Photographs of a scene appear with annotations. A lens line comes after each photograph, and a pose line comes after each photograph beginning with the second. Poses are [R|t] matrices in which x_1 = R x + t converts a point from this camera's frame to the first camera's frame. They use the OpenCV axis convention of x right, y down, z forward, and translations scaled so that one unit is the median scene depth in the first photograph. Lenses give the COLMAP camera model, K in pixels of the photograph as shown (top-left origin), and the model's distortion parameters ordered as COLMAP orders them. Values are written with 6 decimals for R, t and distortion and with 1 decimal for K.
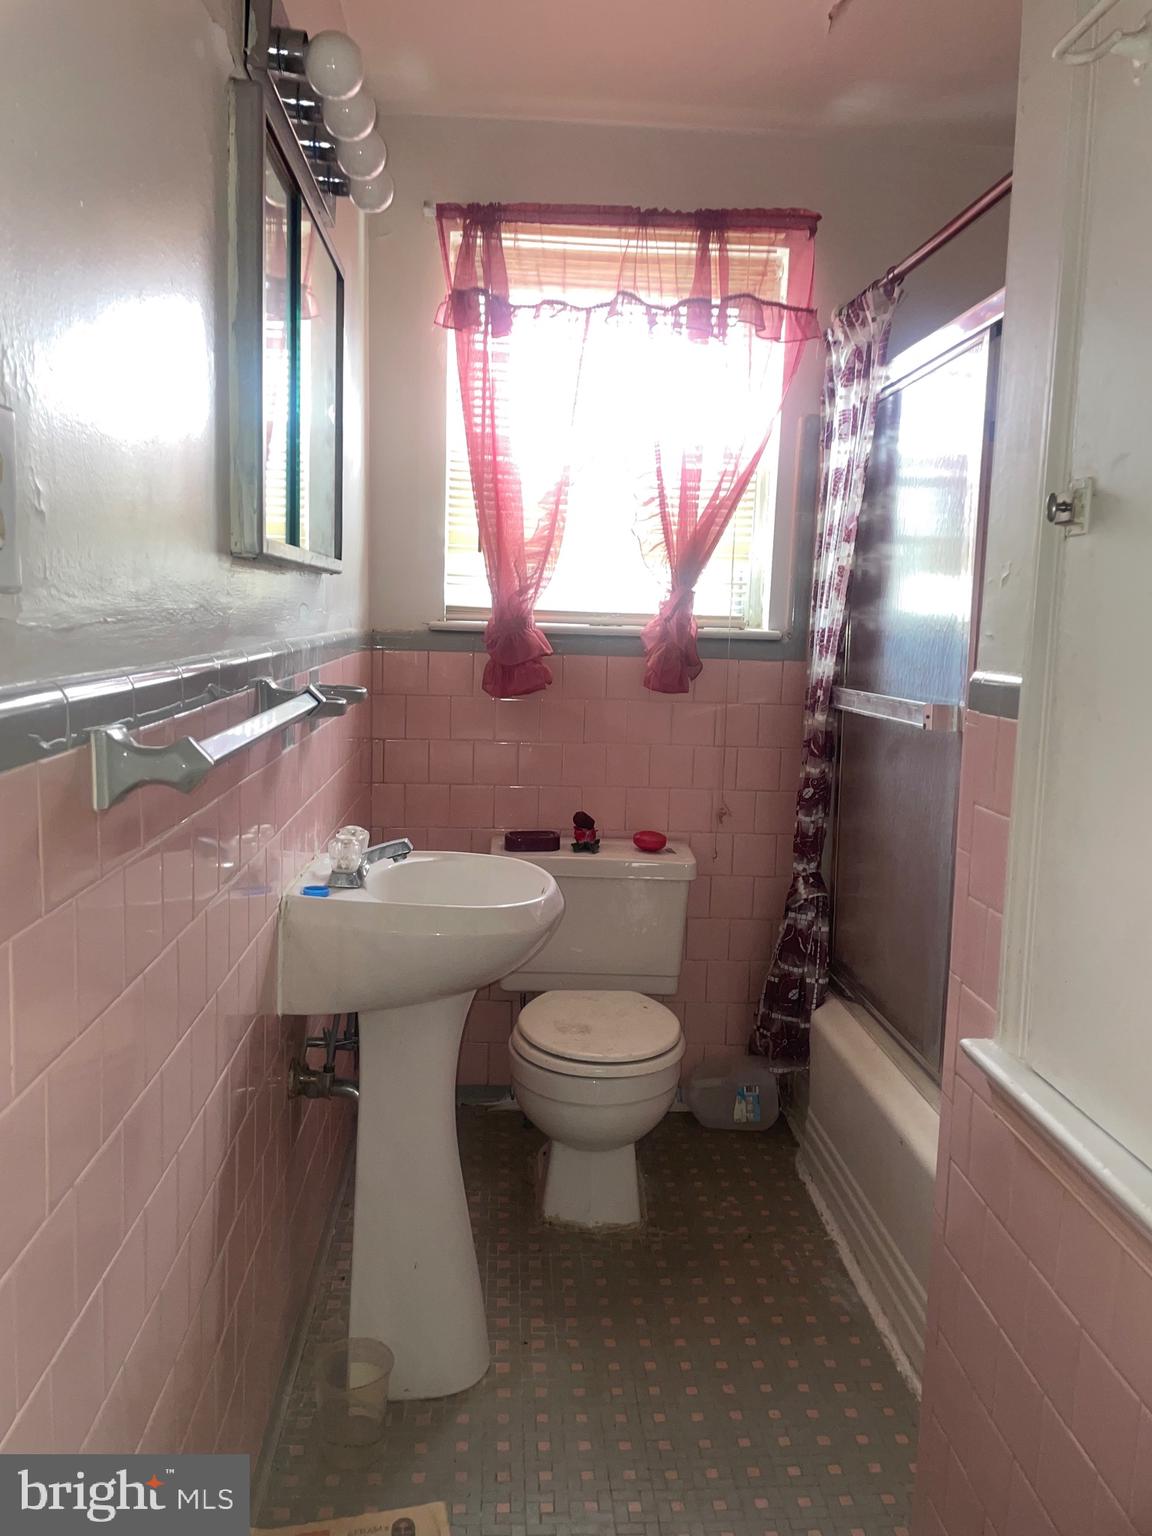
lens RADIAL K [[1191.6, 0, 582.5], [0, 1191.6, 753.3], [0, 0, 1]] dist [0.108973, -0.131107]
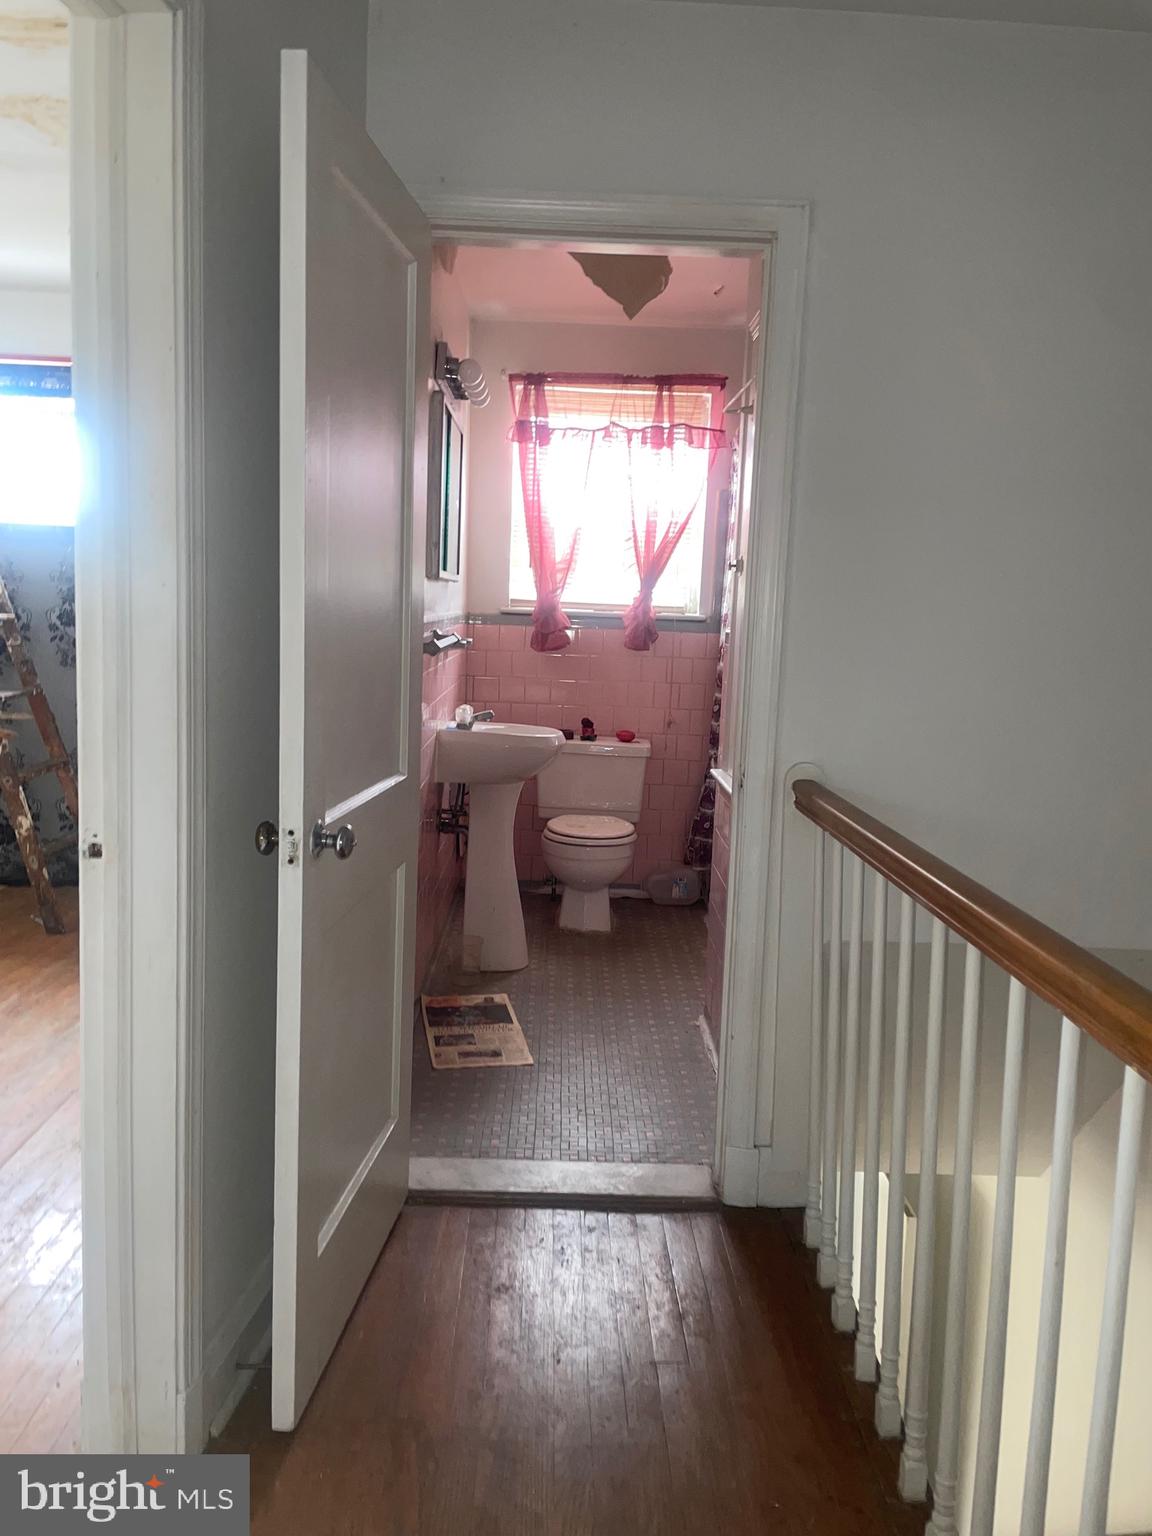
lens RADIAL K [[1191.6, 0, 576.4], [0, 1191.6, 757.1], [0, 0, 1]] dist [0.108973, -0.131107]
pose [[0.998534, 0.015082, -0.051984, 0.077226], [-0.014603, 0.999847, 0.009583, 0.090756], [0.052120, -0.008809, 0.998602, -0.747383]]
